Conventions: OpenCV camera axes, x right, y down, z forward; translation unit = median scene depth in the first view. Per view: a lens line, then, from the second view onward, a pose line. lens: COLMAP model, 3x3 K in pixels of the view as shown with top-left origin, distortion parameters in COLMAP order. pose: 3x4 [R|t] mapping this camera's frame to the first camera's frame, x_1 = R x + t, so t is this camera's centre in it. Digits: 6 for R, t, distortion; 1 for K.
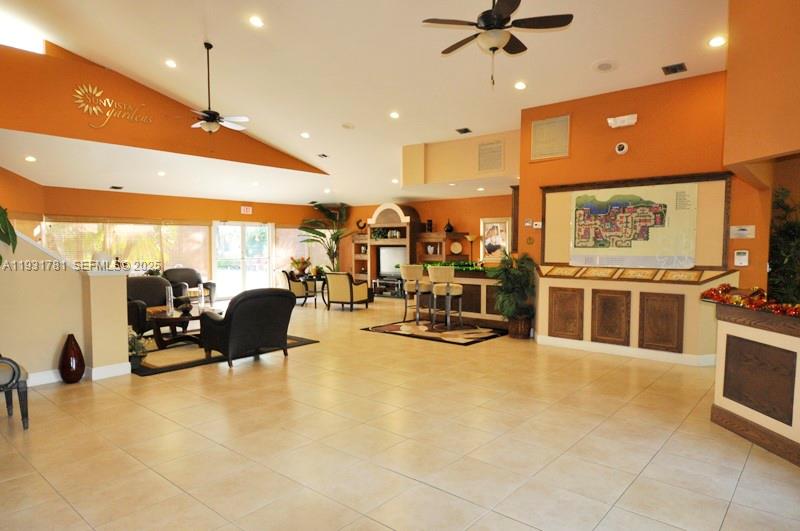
lens RADIAL K [[495.8, 0, 400.1], [0, 495.8, 269.0], [0, 0, 1]] dist [0.007804, 0.003103]
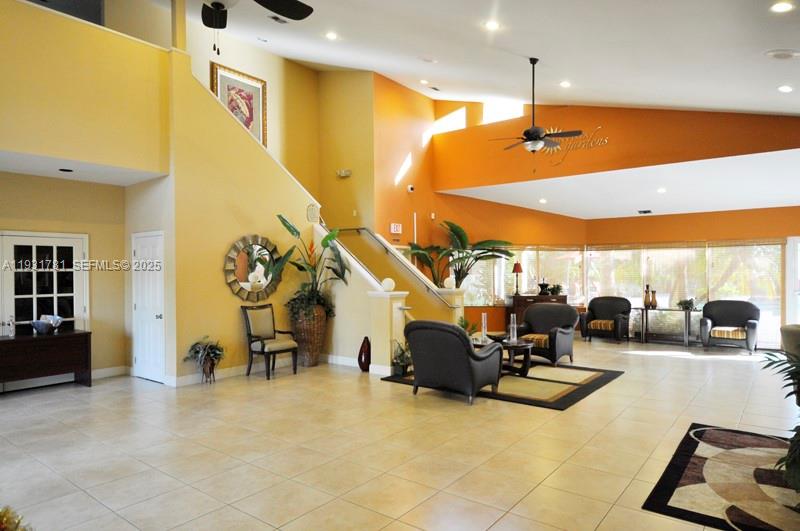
lens RADIAL K [[495.8, 0, 402.1], [0, 495.8, 269.3], [0, 0, 1]] dist [0.007804, 0.003103]
pose [[0.039000, -0.005426, -0.999224, 0.366105], [-0.042398, 0.999076, -0.007080, -0.026782], [0.998339, 0.042641, 0.038734, 0.501532]]
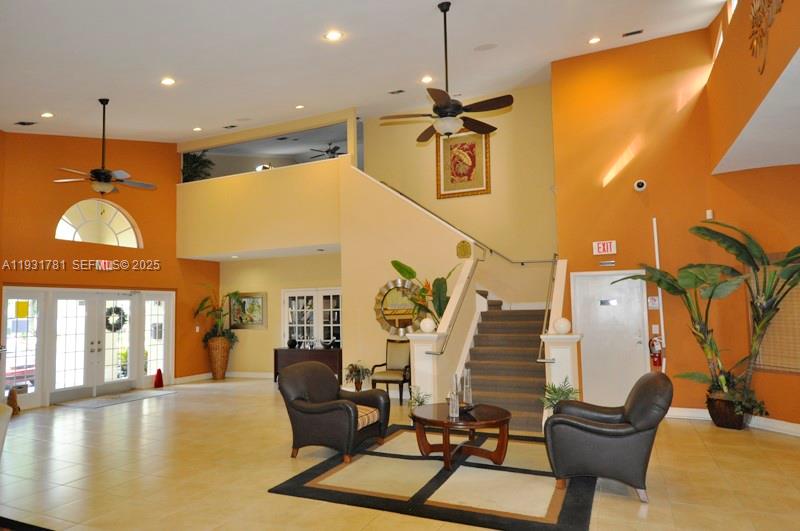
lens RADIAL K [[495.8, 0, 402.3], [0, 495.8, 265.2], [0, 0, 1]] dist [0.007804, 0.003103]
pose [[-0.957943, -0.005519, -0.286906, -0.215269], [0.006834, 0.999093, -0.042035, -0.066059], [0.286878, -0.042228, -0.957036, 1.233087]]
